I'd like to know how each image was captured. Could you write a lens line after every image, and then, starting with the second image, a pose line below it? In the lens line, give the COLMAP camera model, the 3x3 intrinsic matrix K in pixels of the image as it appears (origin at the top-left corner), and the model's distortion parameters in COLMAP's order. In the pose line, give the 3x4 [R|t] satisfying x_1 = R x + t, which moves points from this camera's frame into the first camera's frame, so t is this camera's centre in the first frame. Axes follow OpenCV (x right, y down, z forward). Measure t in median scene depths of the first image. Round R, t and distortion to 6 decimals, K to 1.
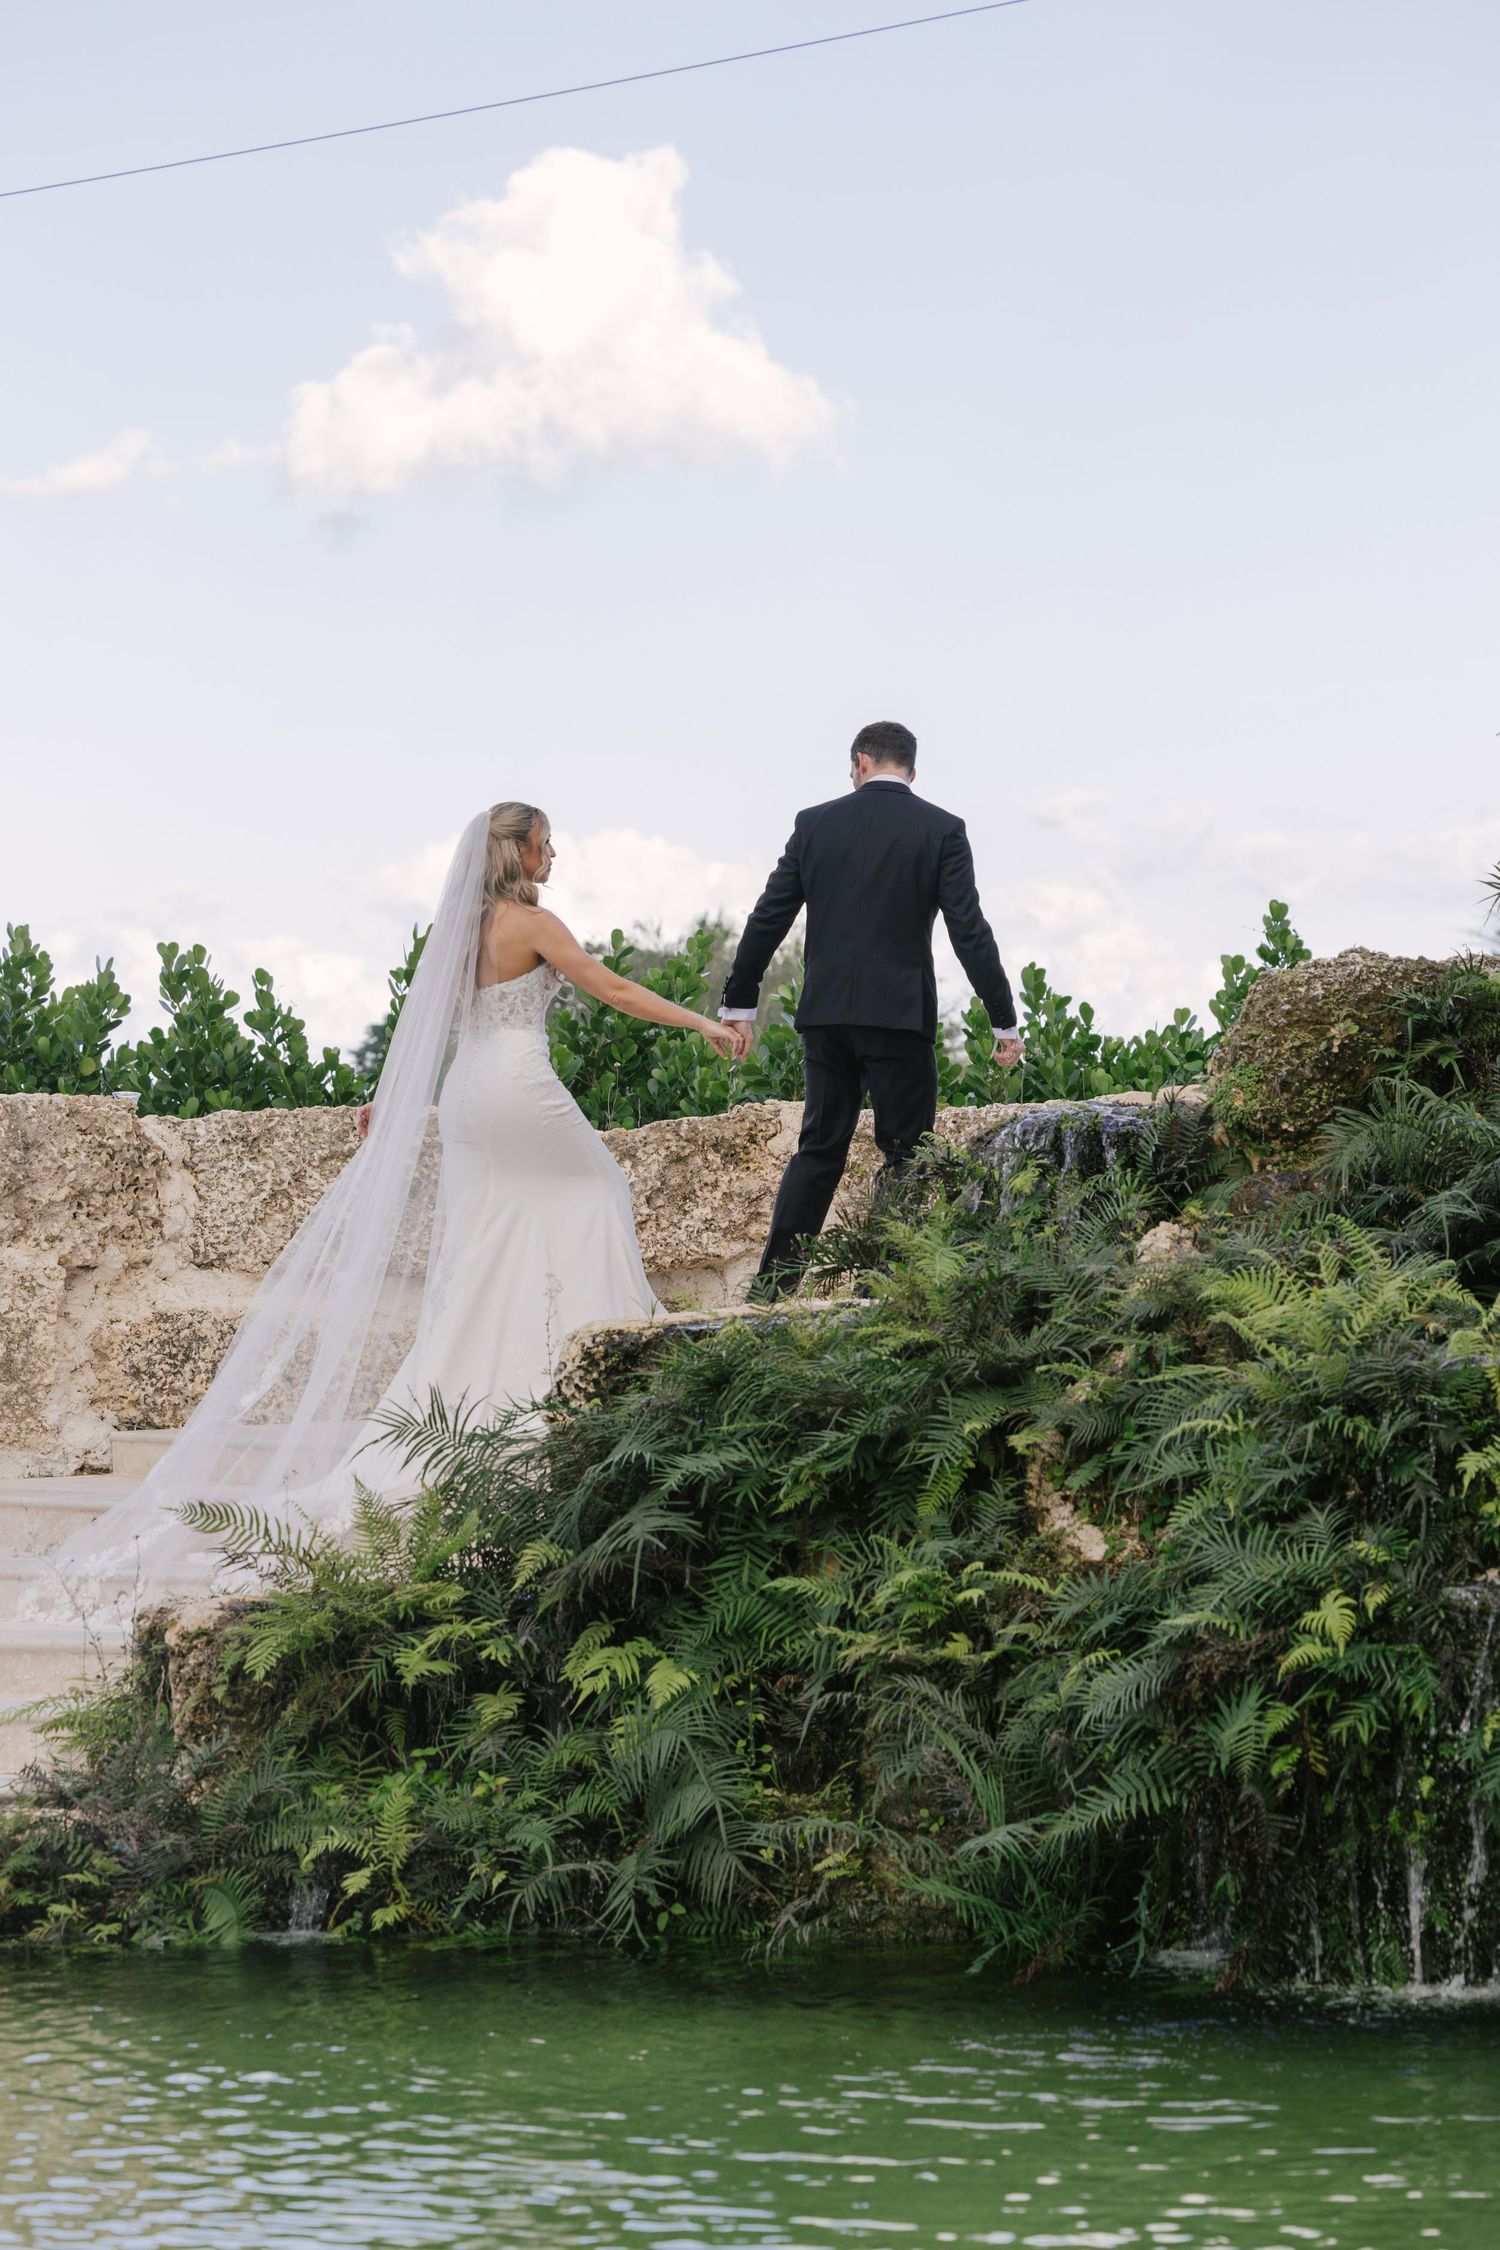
lens RADIAL K [[6912.7, 0, 750.0], [0, 6912.7, 1125.0], [0, 0, 1]] dist [-0.065465, 1.867726]
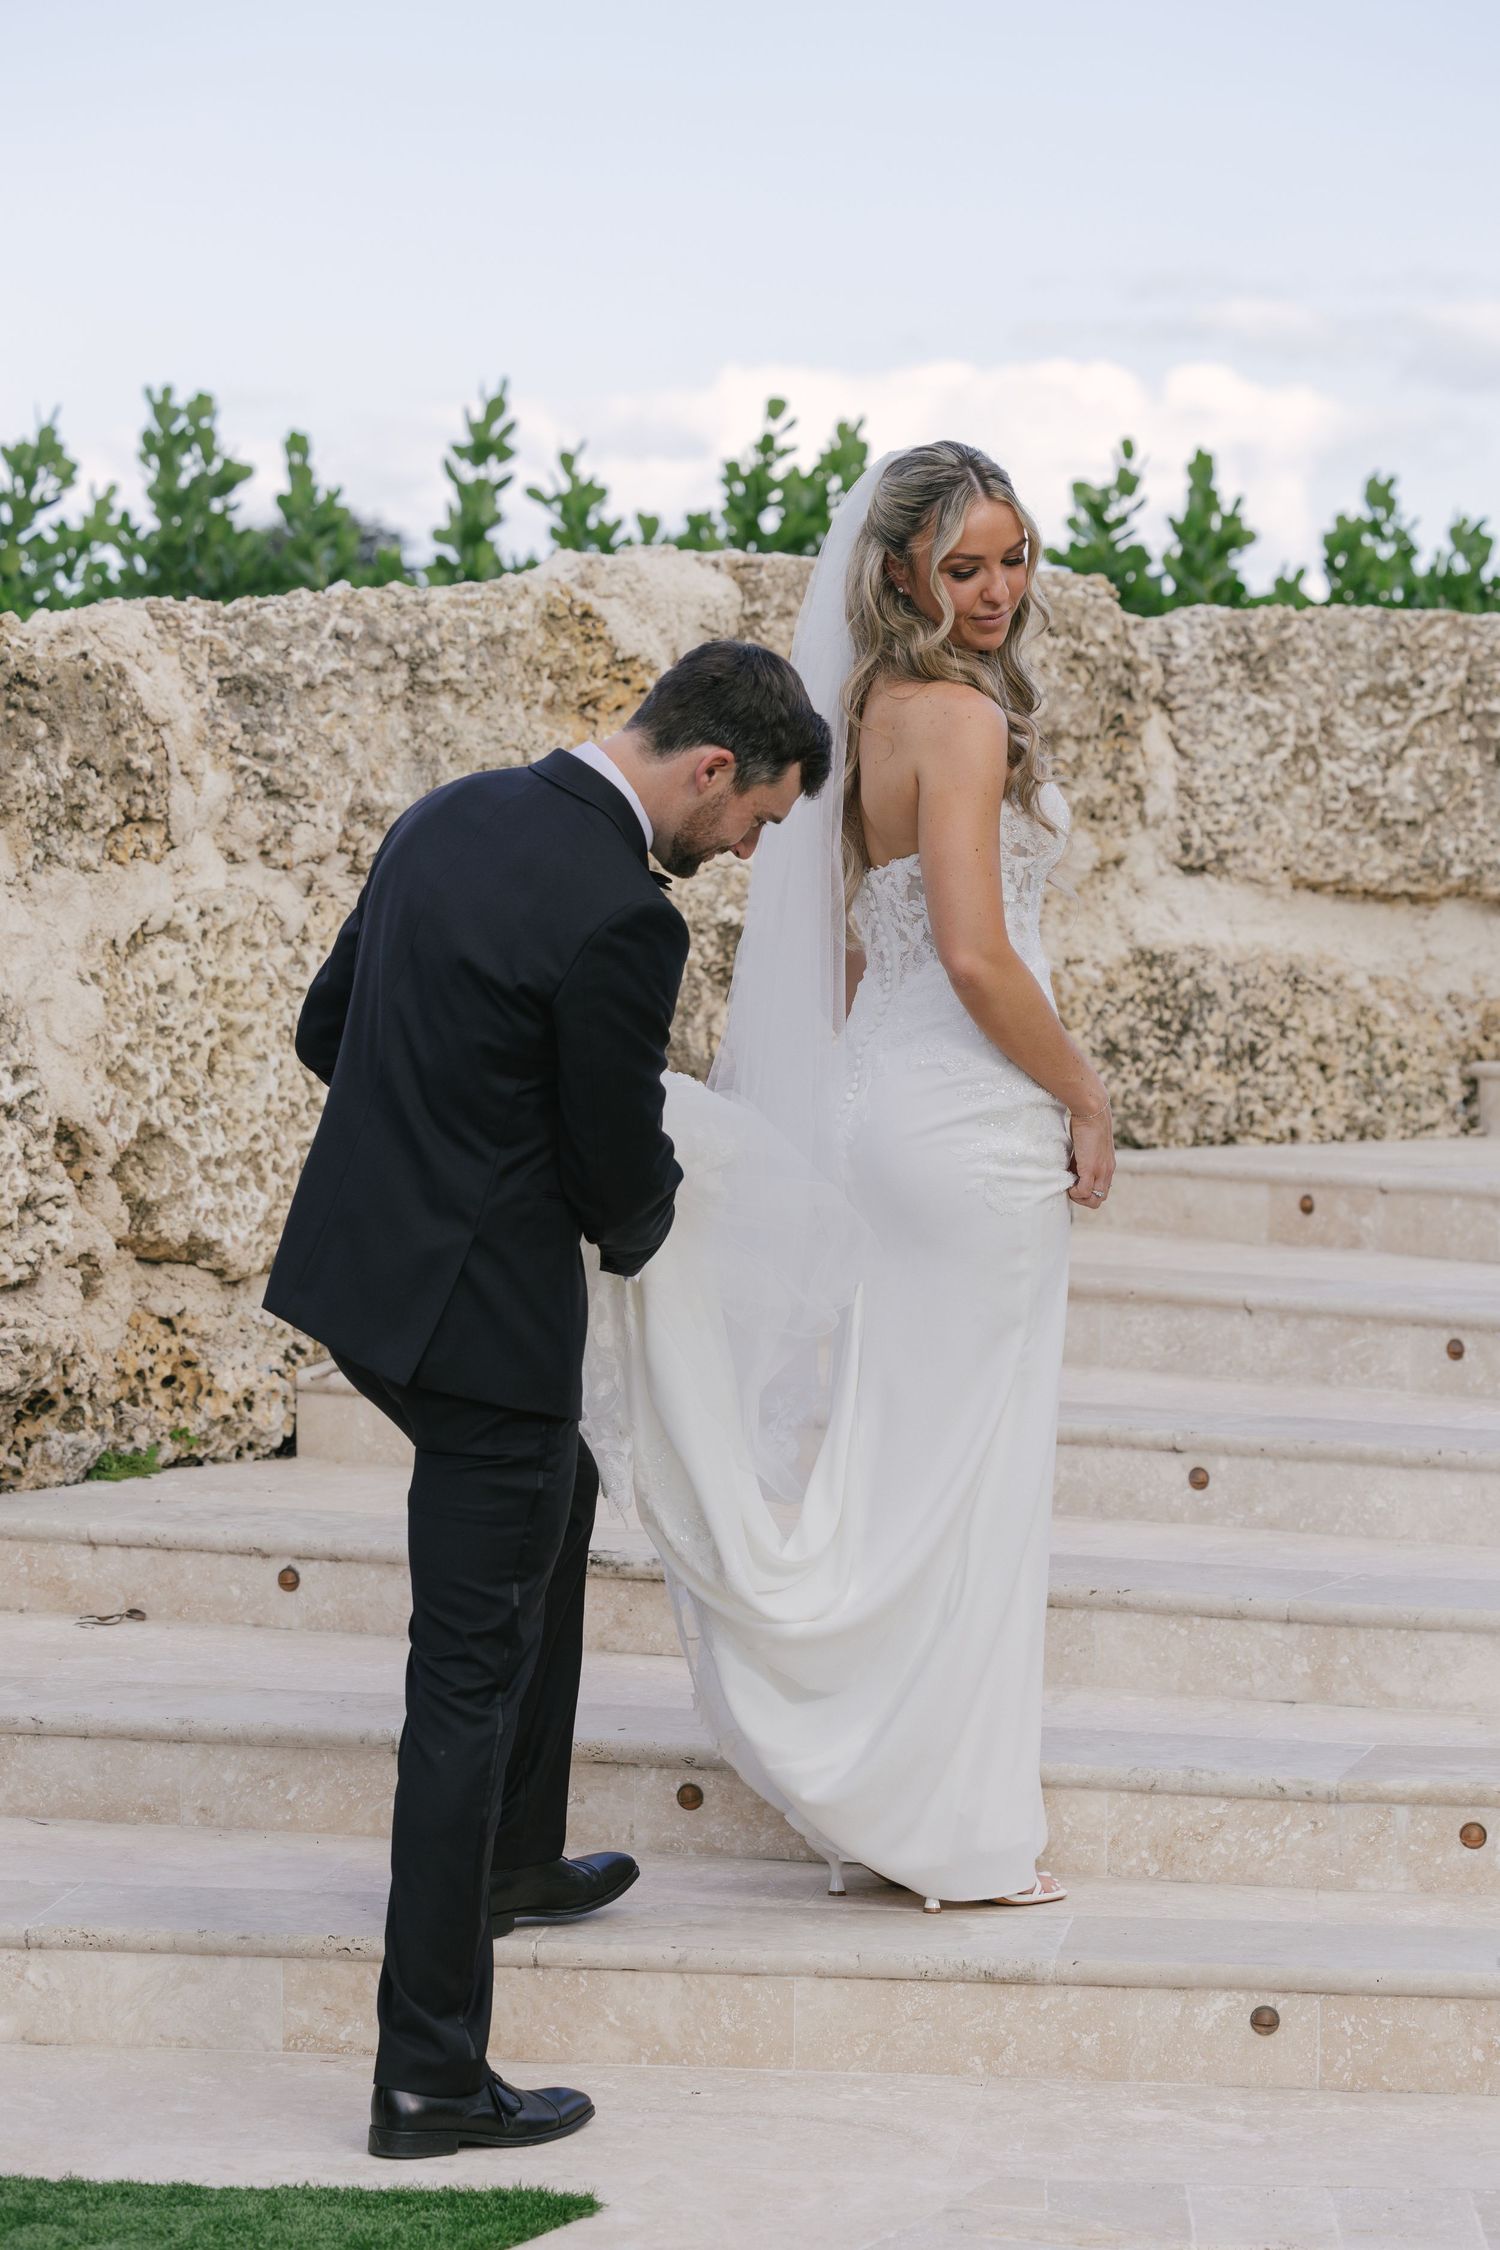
lens RADIAL K [[6627.9, 0, 750.0], [0, 6627.9, 1125.0], [0, 0, 1]] dist [-0.072485, 0.128461]
pose [[0.974856, 0.023814, 0.221560, -0.242645], [-0.036794, 0.997828, 0.054641, 0.012815], [-0.219777, -0.061419, 0.973615, 0.468255]]
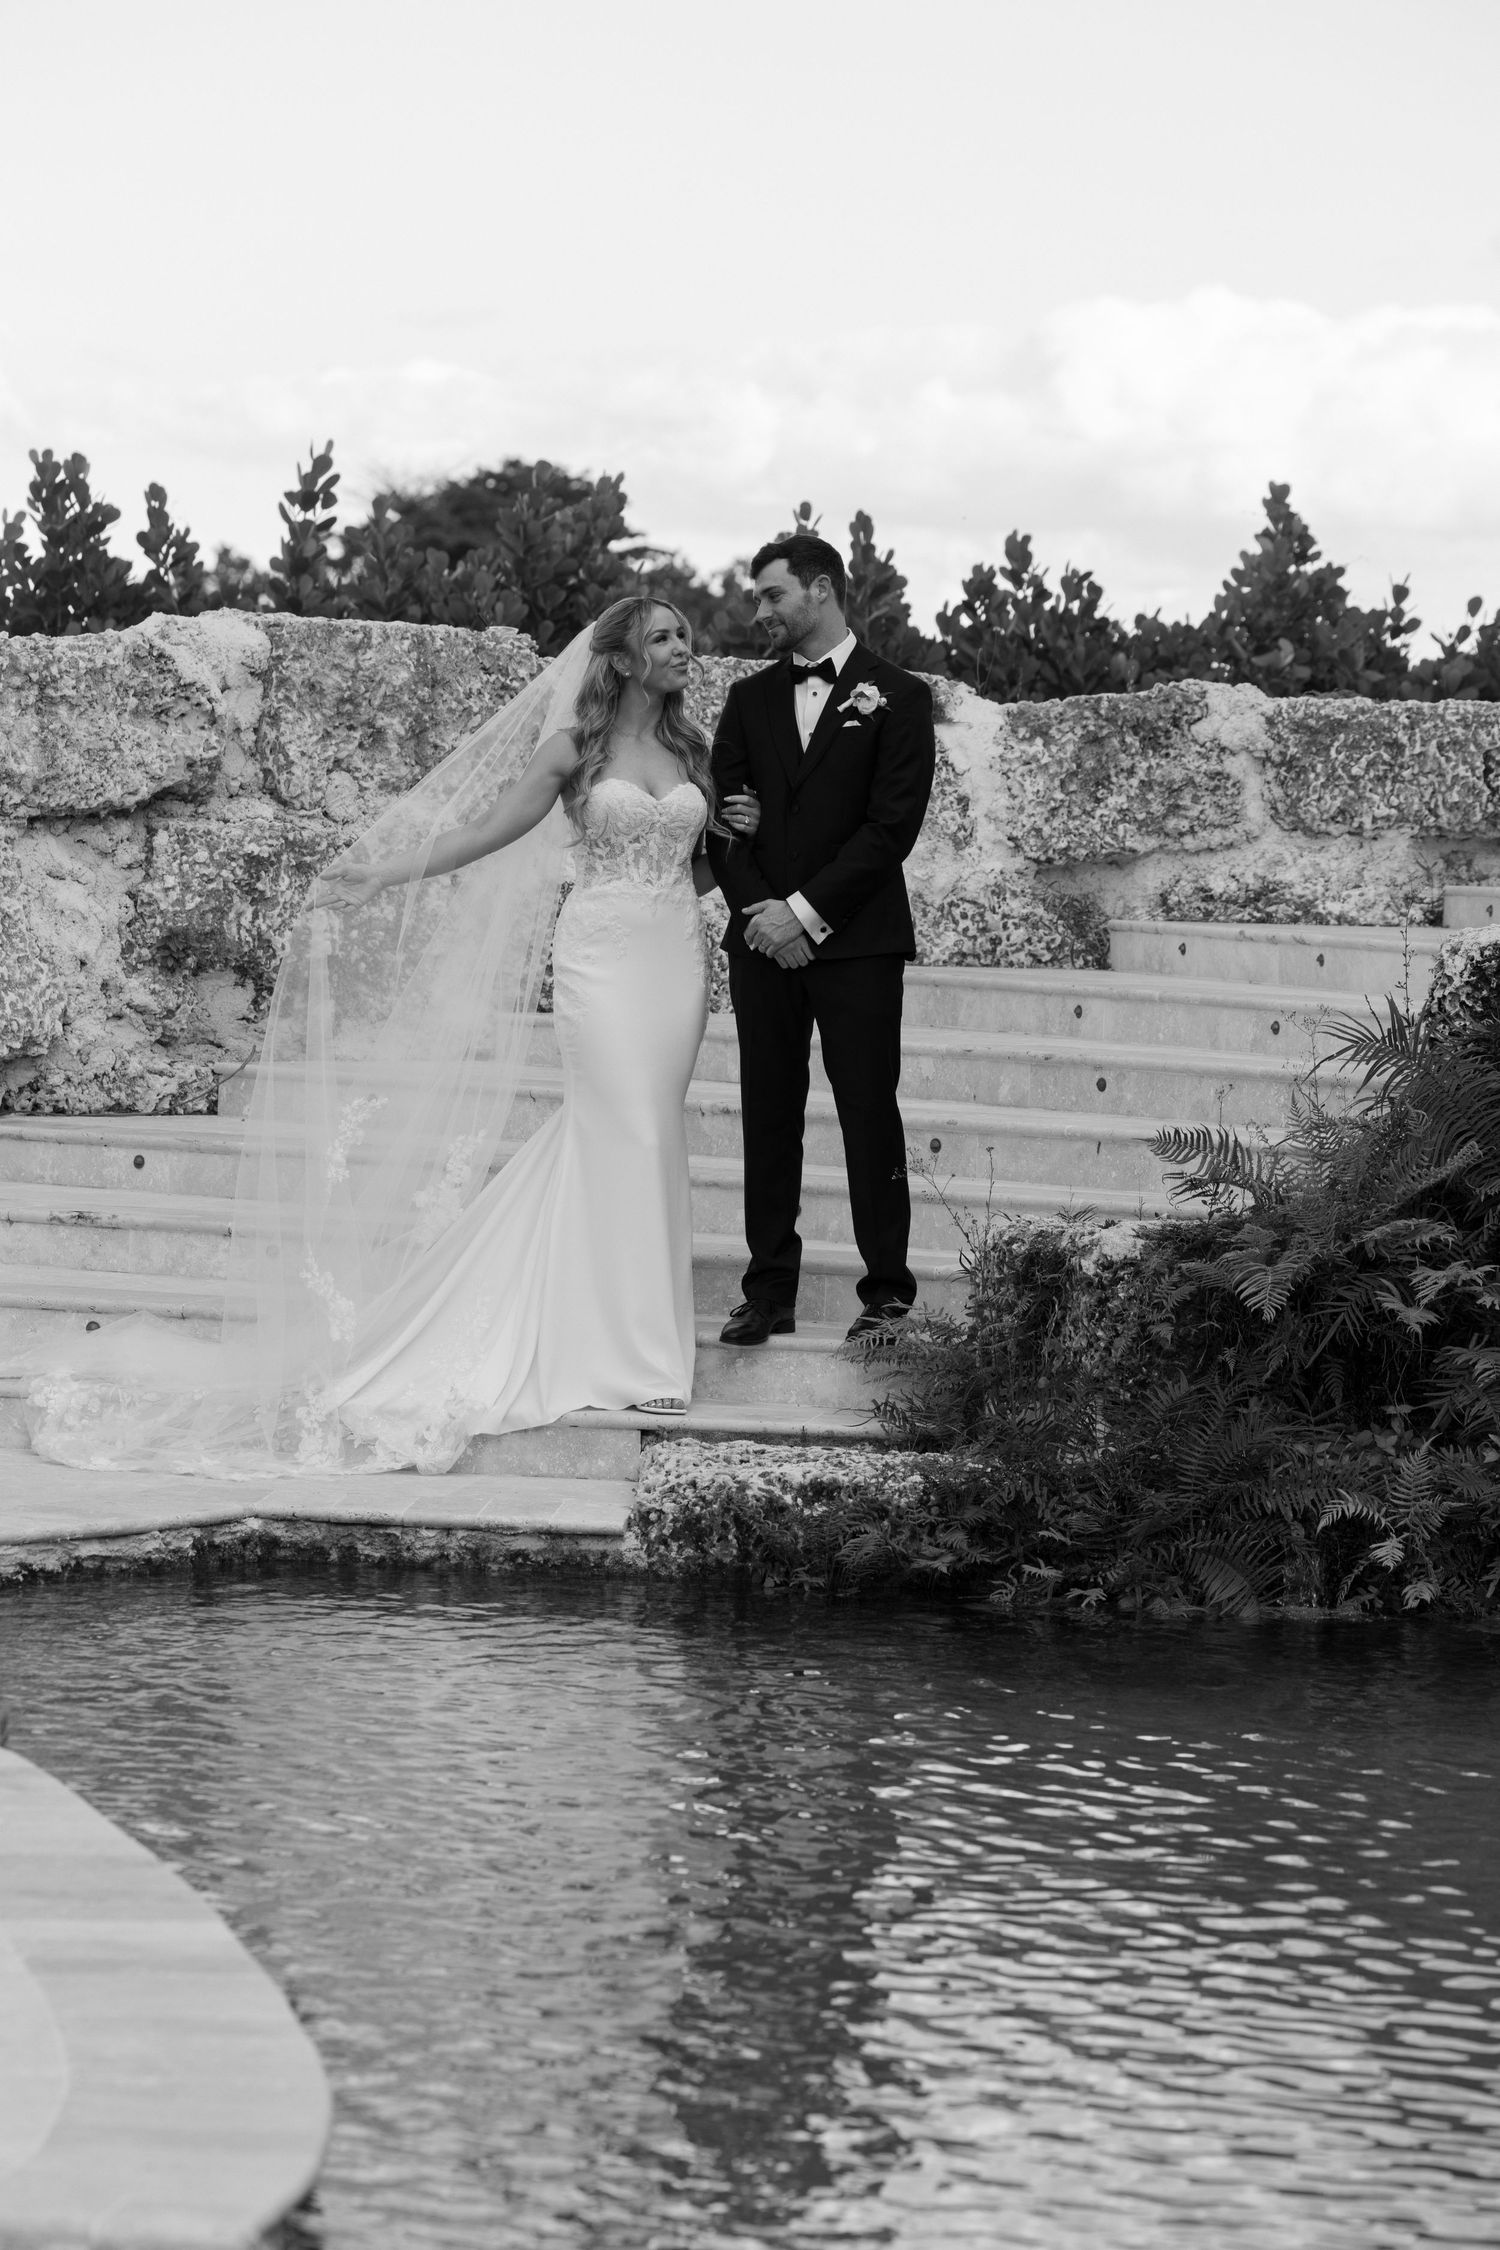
lens RADIAL K [[7558.6, 0, 700.1], [0, 7558.6, 1133.9], [0, 0, 1]] dist [-0.028289, 0.788854]
pose [[0.983002, 0.049797, 0.176715, -0.237583], [-0.060133, 0.996749, 0.053626, 0.006538], [-0.173470, -0.063341, 0.982800, 0.045974]]
